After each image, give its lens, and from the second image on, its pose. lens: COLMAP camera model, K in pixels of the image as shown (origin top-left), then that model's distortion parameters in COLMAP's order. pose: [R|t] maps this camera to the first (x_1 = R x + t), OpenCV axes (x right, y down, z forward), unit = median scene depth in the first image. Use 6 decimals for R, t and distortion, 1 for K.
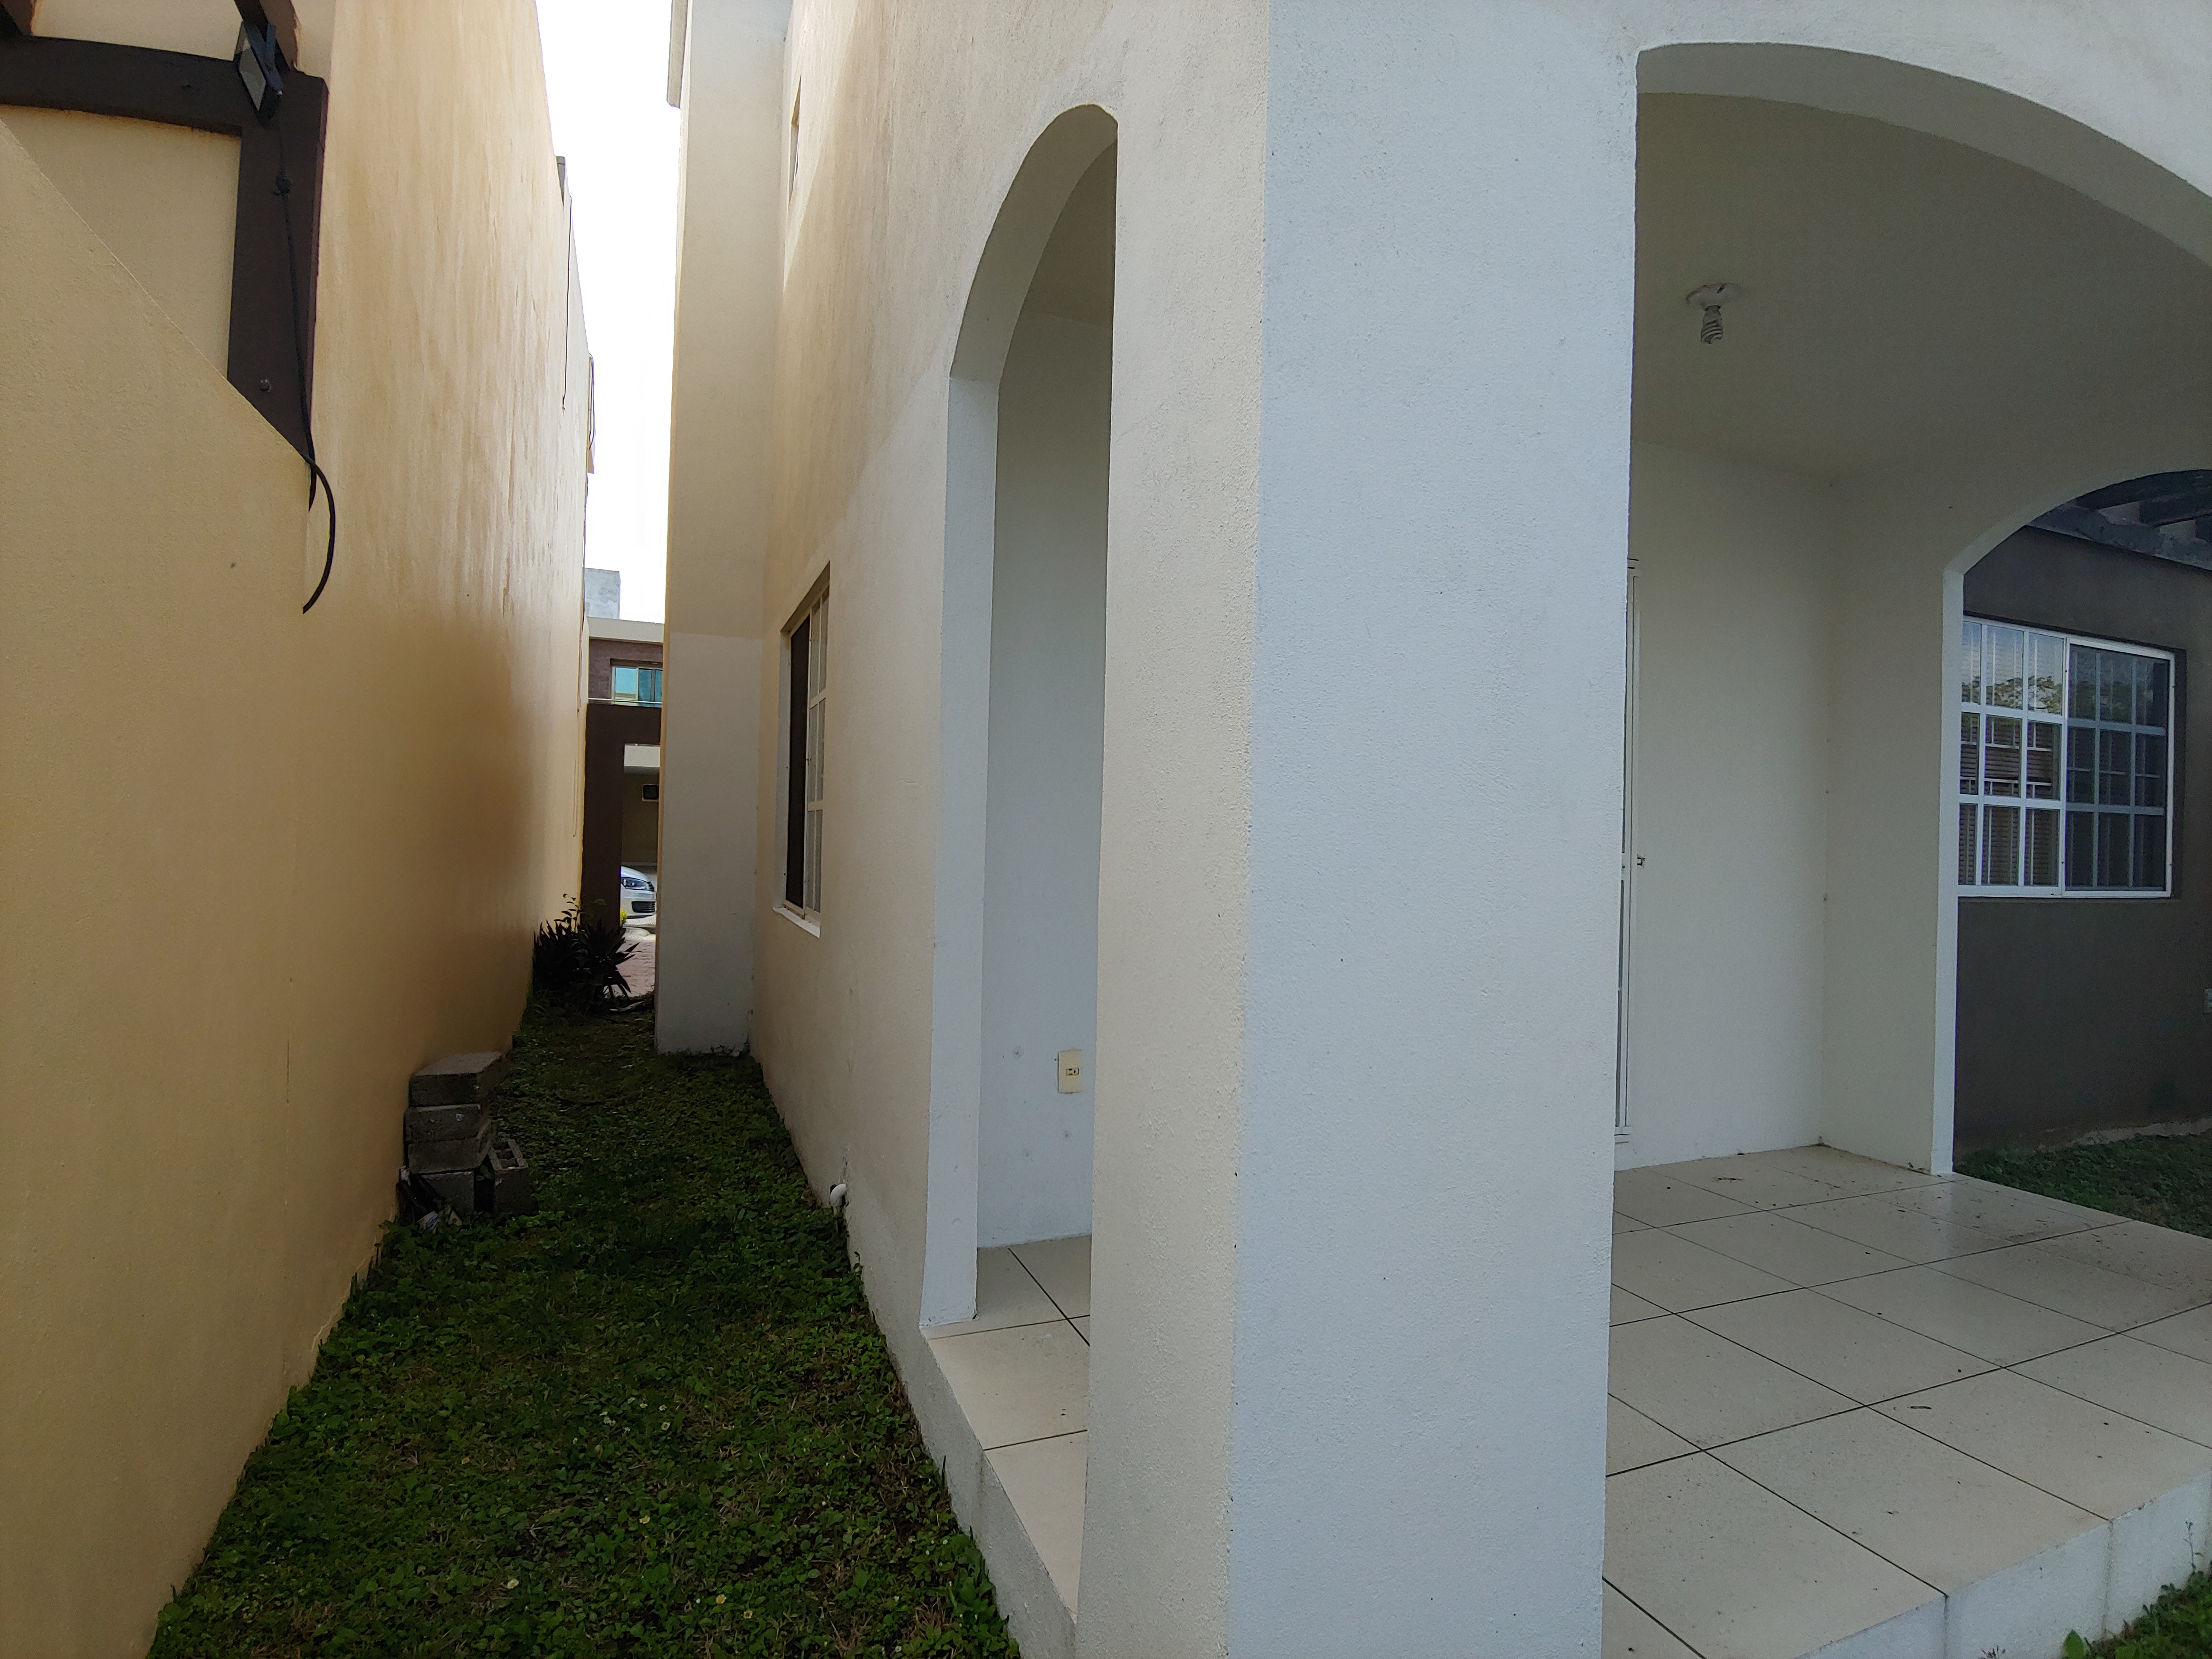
lens RADIAL K [[1107.9, 0, 1100.1], [0, 1107.9, 828.9], [0, 0, 1]] dist [-0.018049, -0.000933]
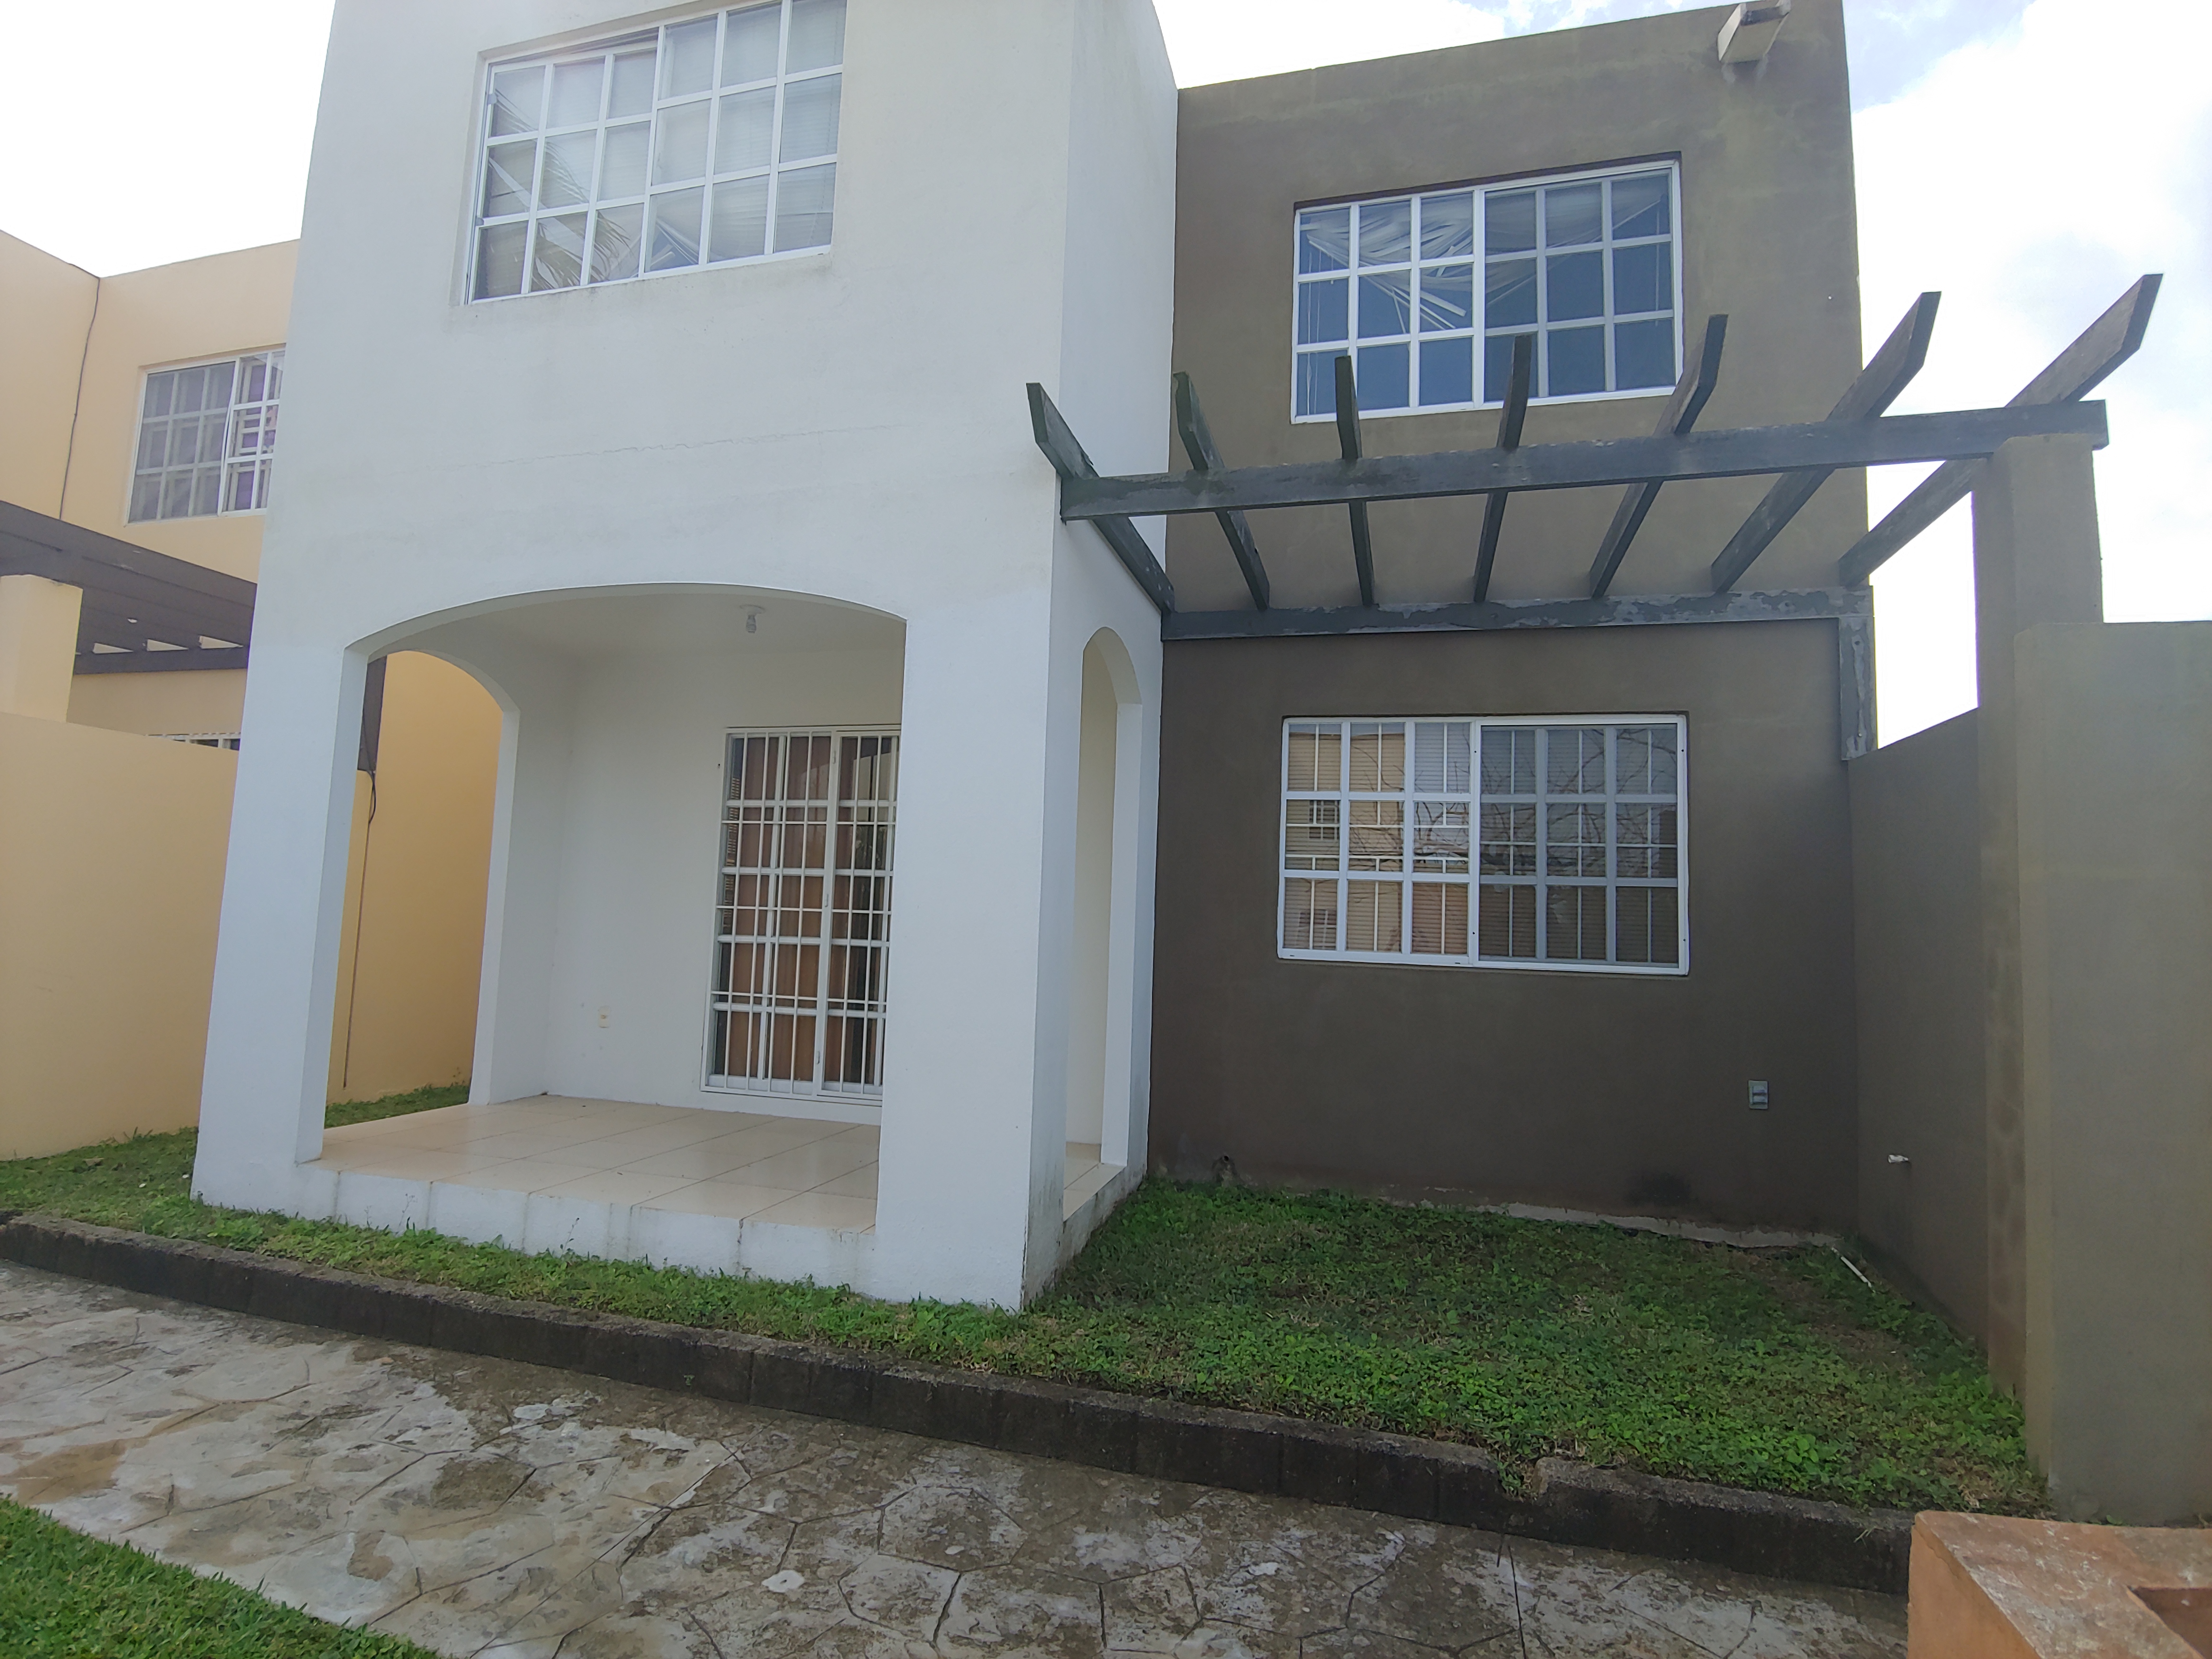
lens RADIAL K [[1107.9, 0, 1100.1], [0, 1107.9, 828.9], [0, 0, 1]] dist [-0.018049, -0.000933]
pose [[0.796745, -0.052161, -0.602061, 1.195087], [-0.012512, 0.994631, -0.102730, 0.043285], [0.604187, 0.089383, 0.791814, -0.060610]]
